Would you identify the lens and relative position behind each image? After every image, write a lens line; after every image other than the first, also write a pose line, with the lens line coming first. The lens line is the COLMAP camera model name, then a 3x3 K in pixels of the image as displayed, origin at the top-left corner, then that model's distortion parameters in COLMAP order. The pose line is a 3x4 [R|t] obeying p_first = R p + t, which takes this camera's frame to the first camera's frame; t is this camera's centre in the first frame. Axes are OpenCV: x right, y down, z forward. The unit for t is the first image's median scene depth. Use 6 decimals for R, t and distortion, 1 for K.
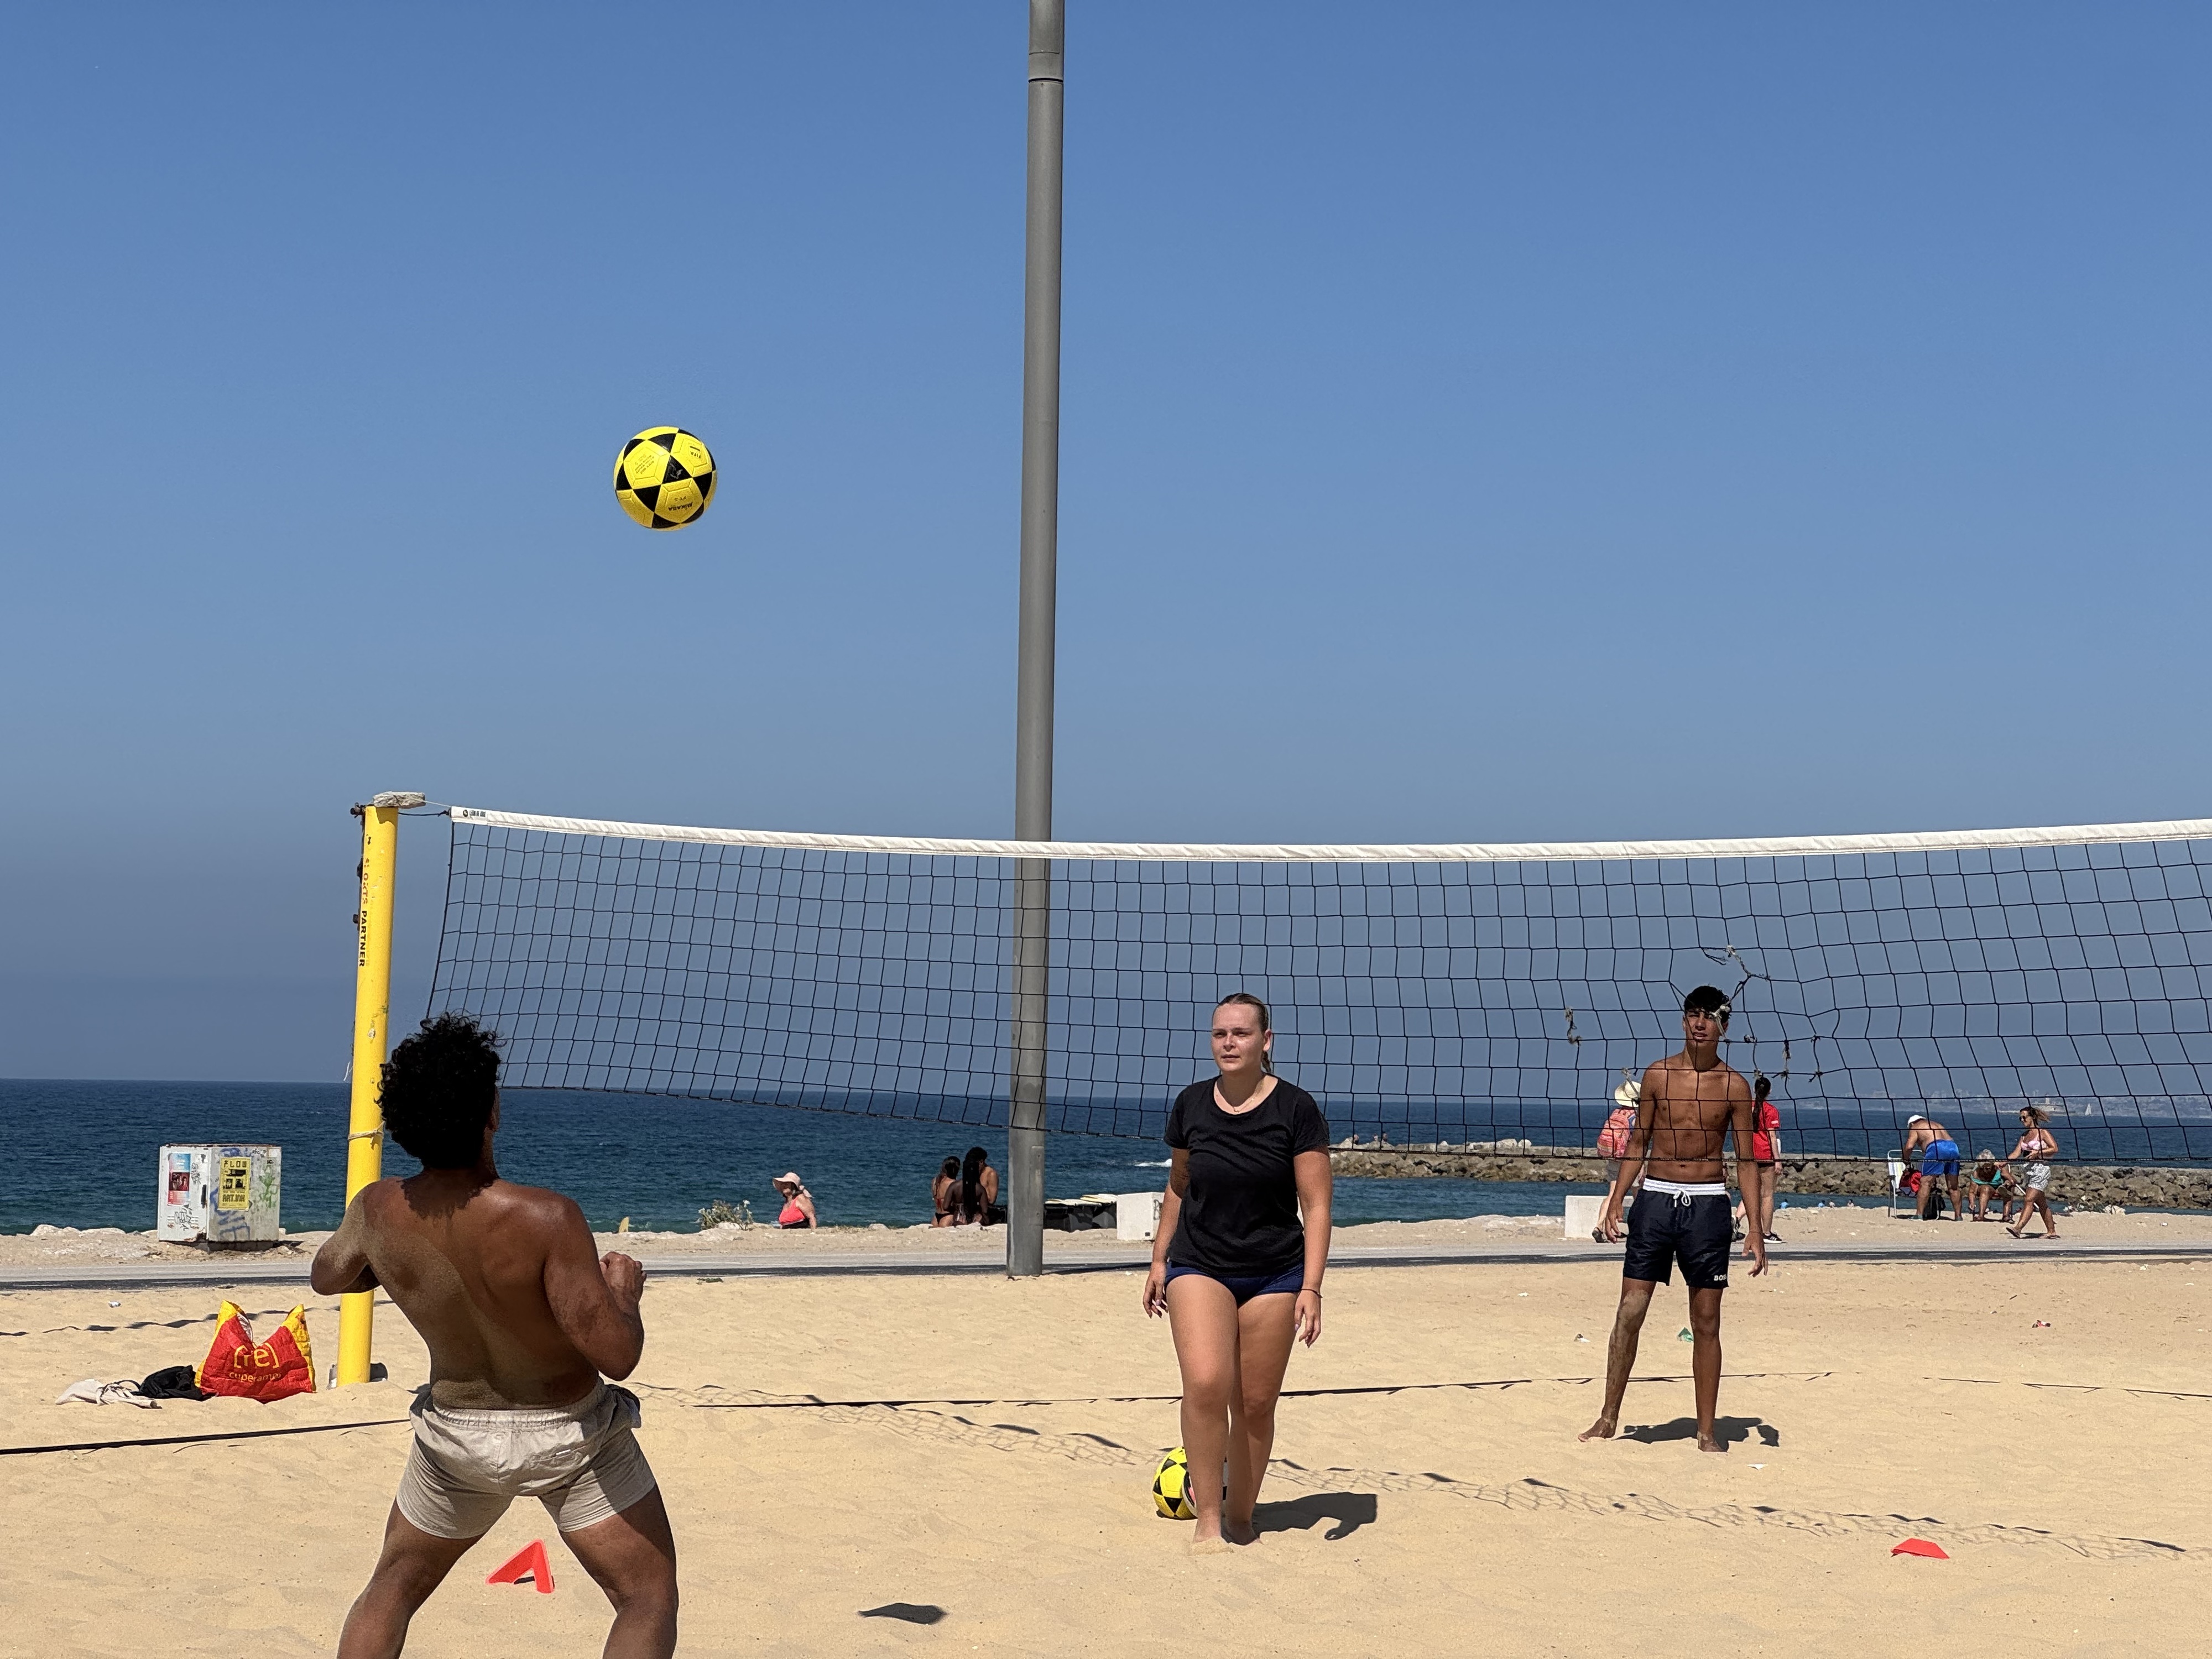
lens RADIAL K [[4910.4, 0, 1106.0], [0, 4910.4, 829.5], [0, 0, 1]] dist [-0.162240, 5.674792]
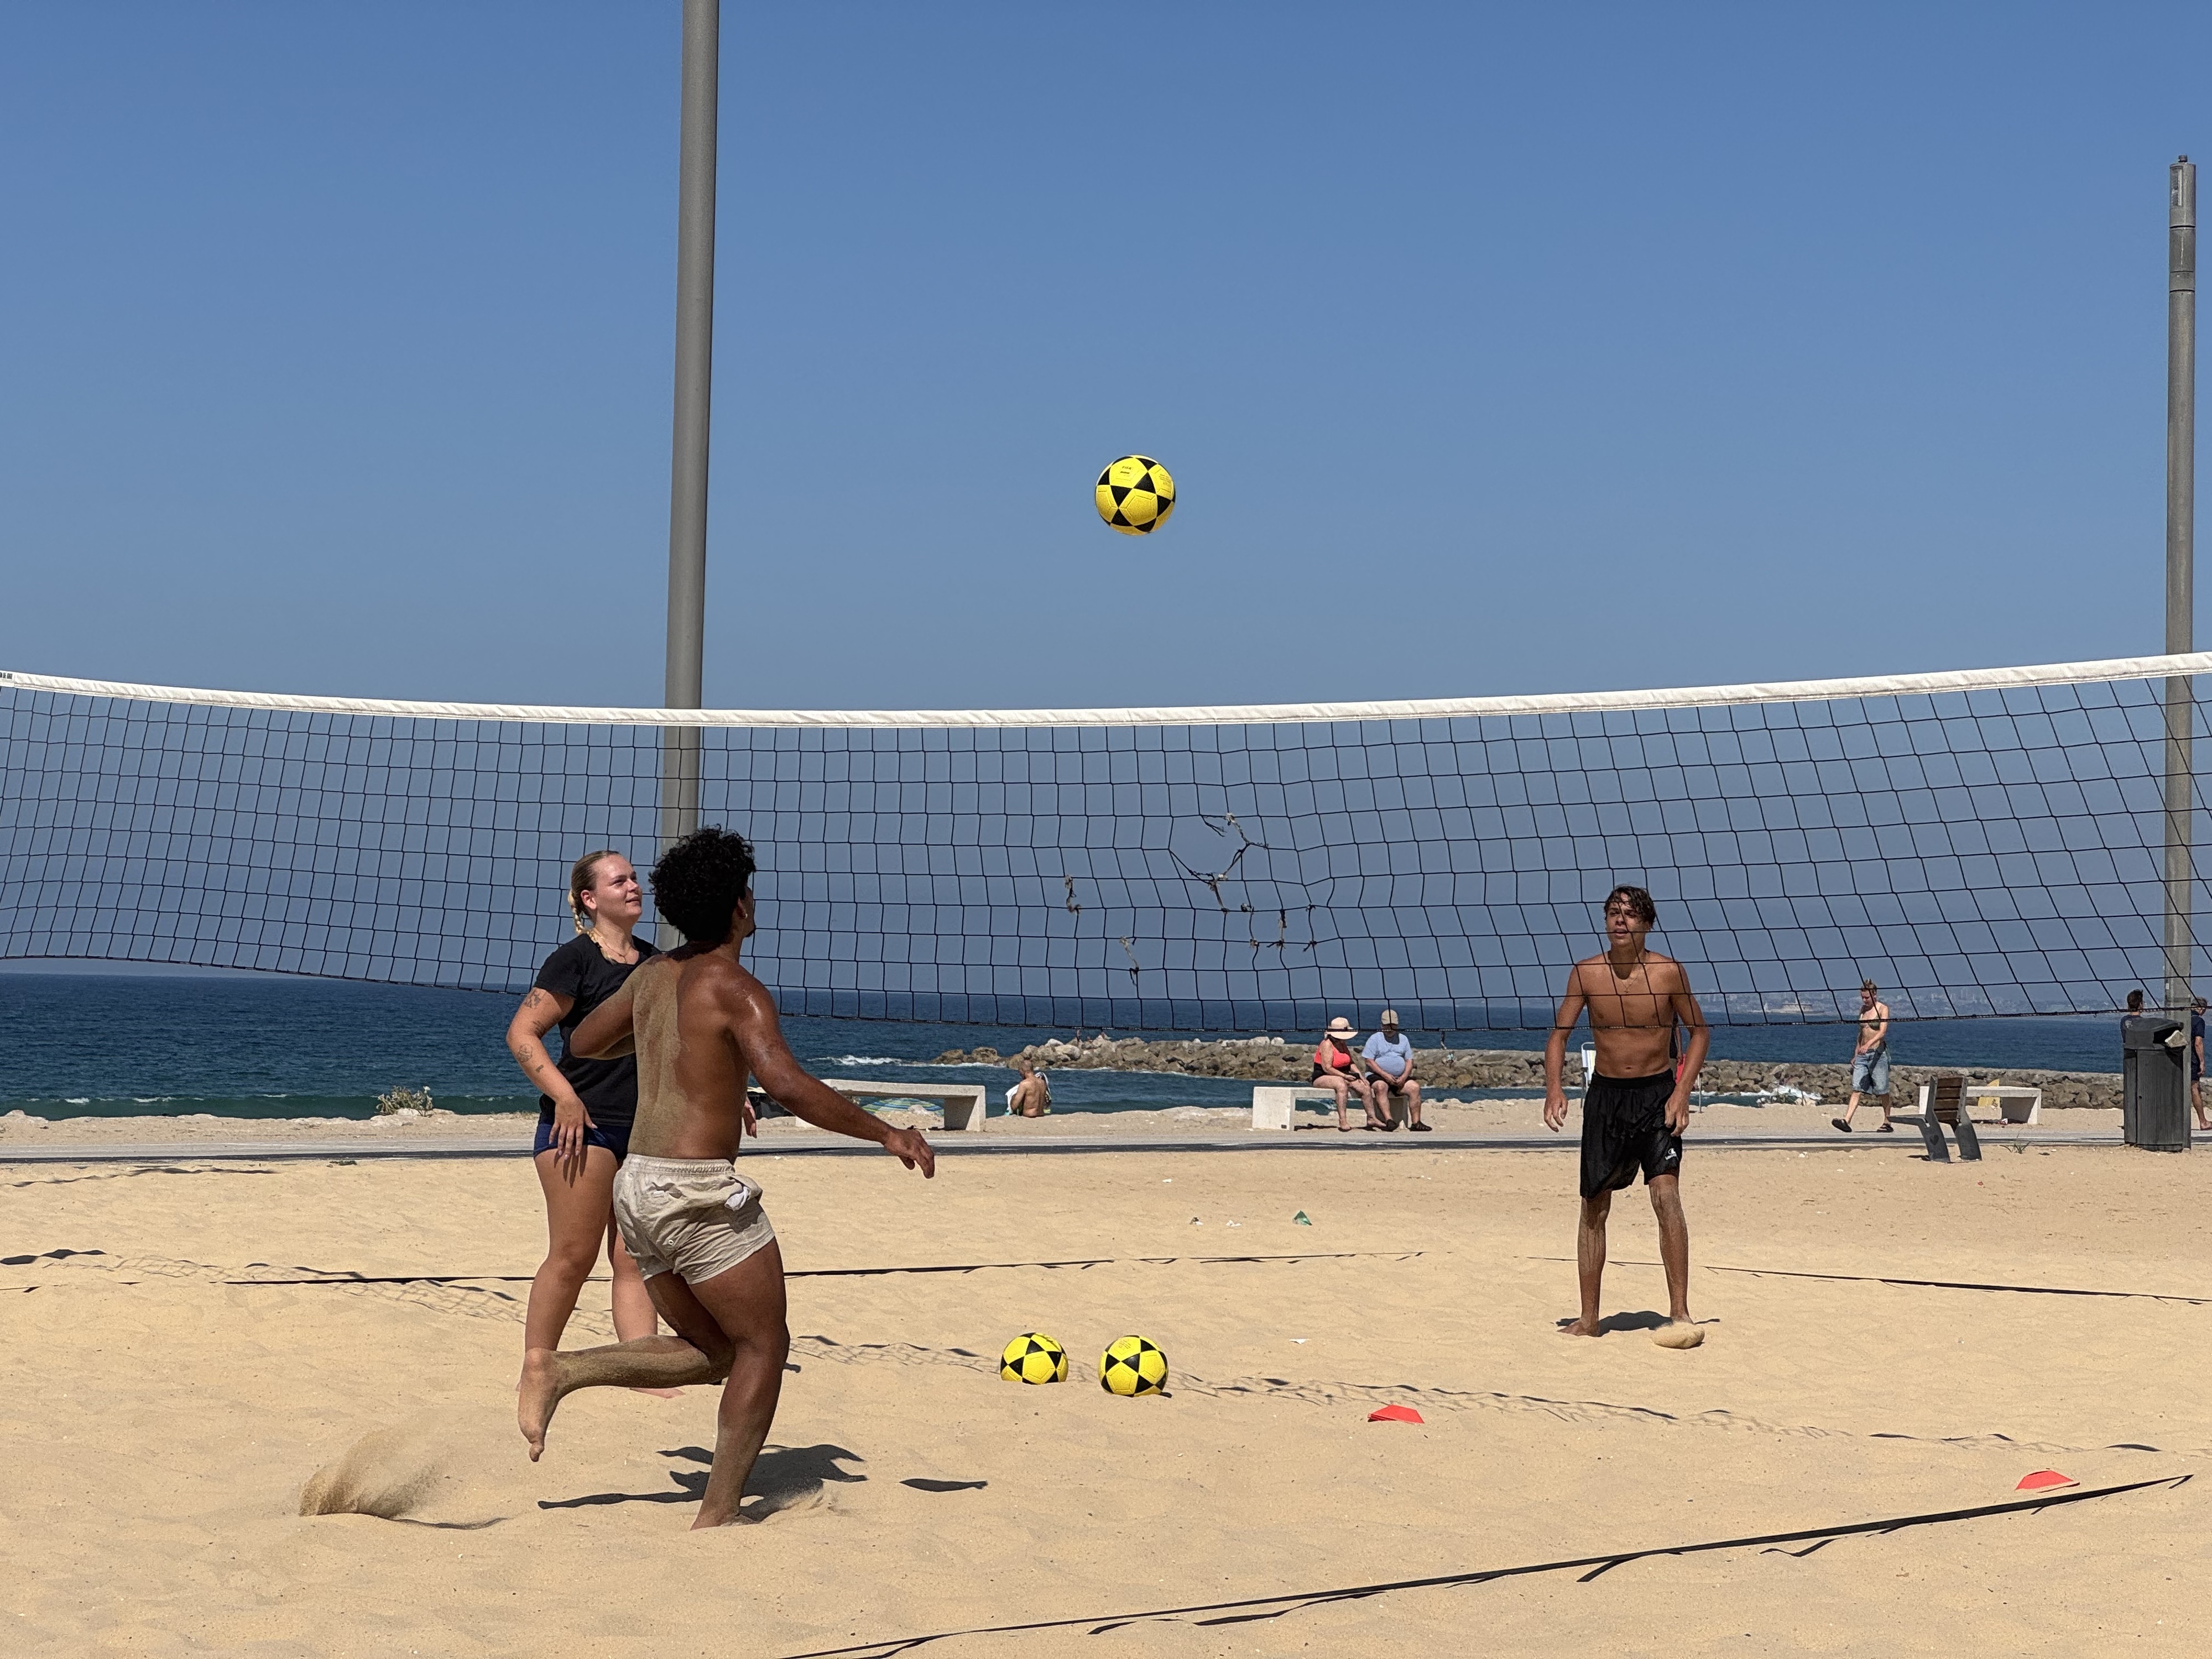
lens RADIAL K [[4909.4, 0, 1130.4], [0, 4909.4, 791.7], [0, 0, 1]] dist [-0.189617, 5.507453]
pose [[0.998586, 0.007778, 0.052580, 0.038523], [-0.008471, 0.999880, 0.012957, 0.004606], [-0.052473, -0.013384, 0.998533, 0.008673]]
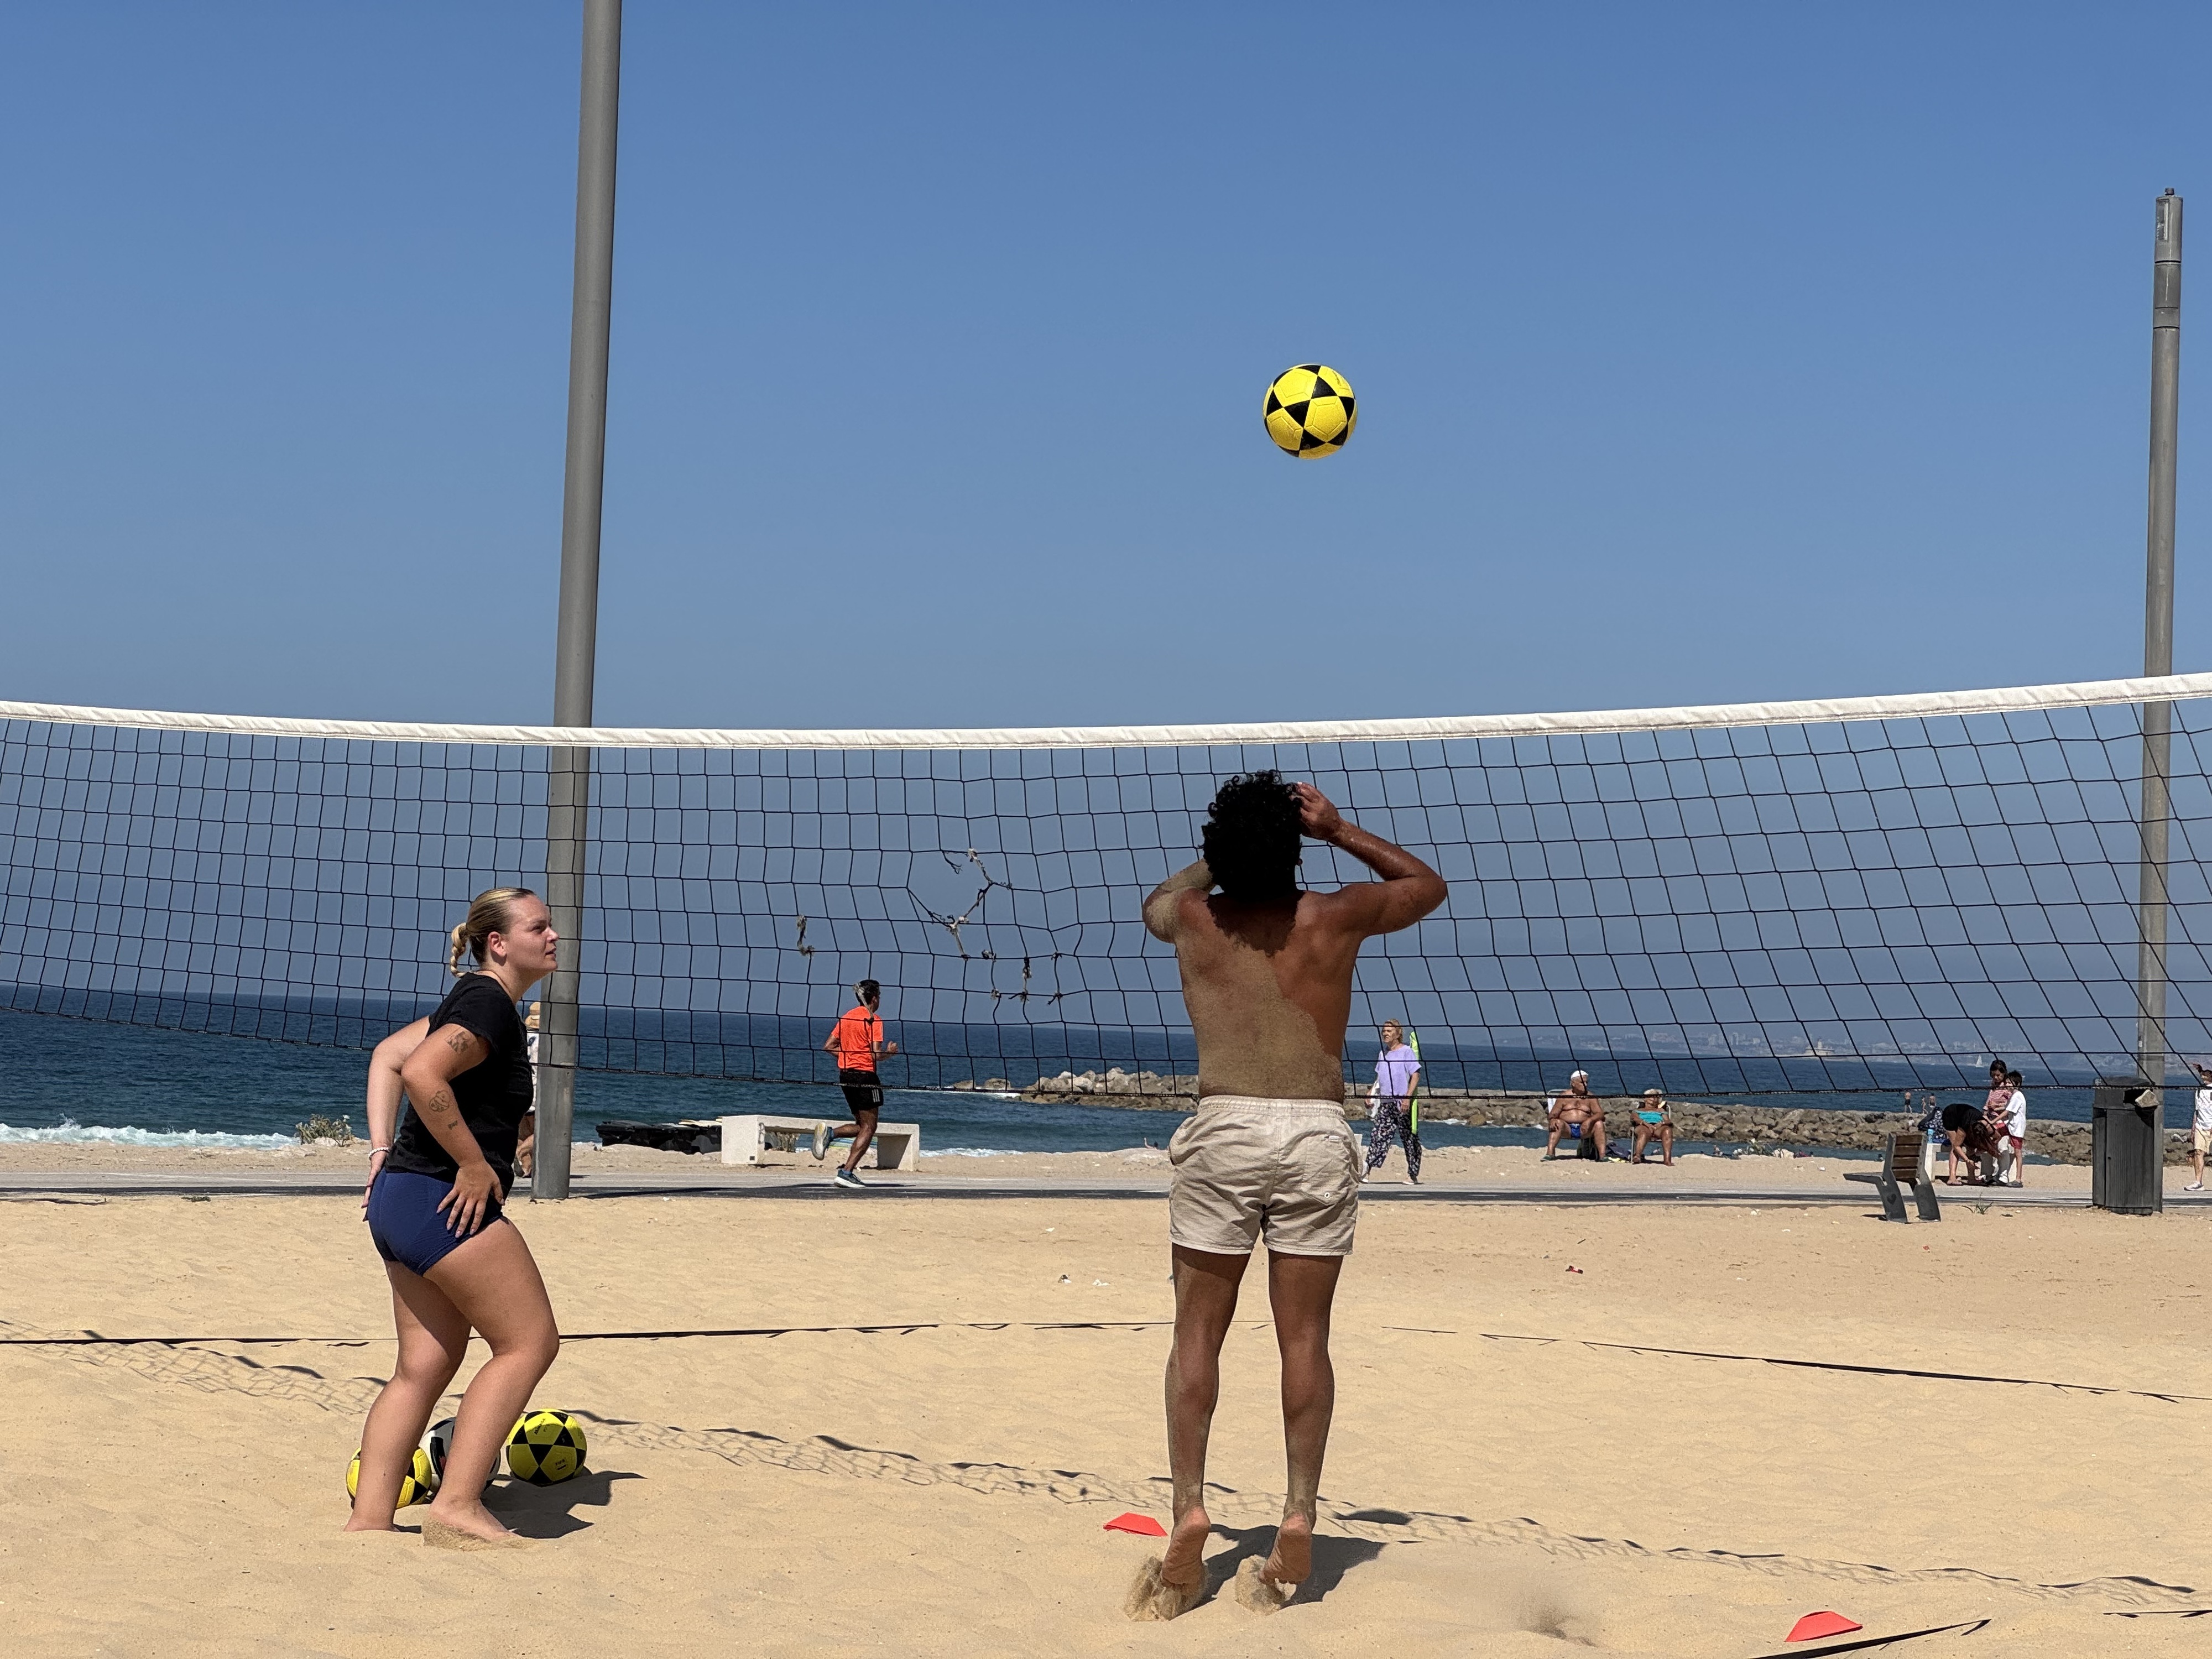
lens RADIAL K [[4910.1, 0, 1148.1], [0, 4910.1, 786.0], [0, 0, 1]] dist [-0.265692, 7.156664]
pose [[0.998386, 0.026166, 0.050400, 0.079718], [-0.026463, 0.999636, 0.005244, 0.004762], [-0.050245, -0.006570, 0.998715, 0.076753]]
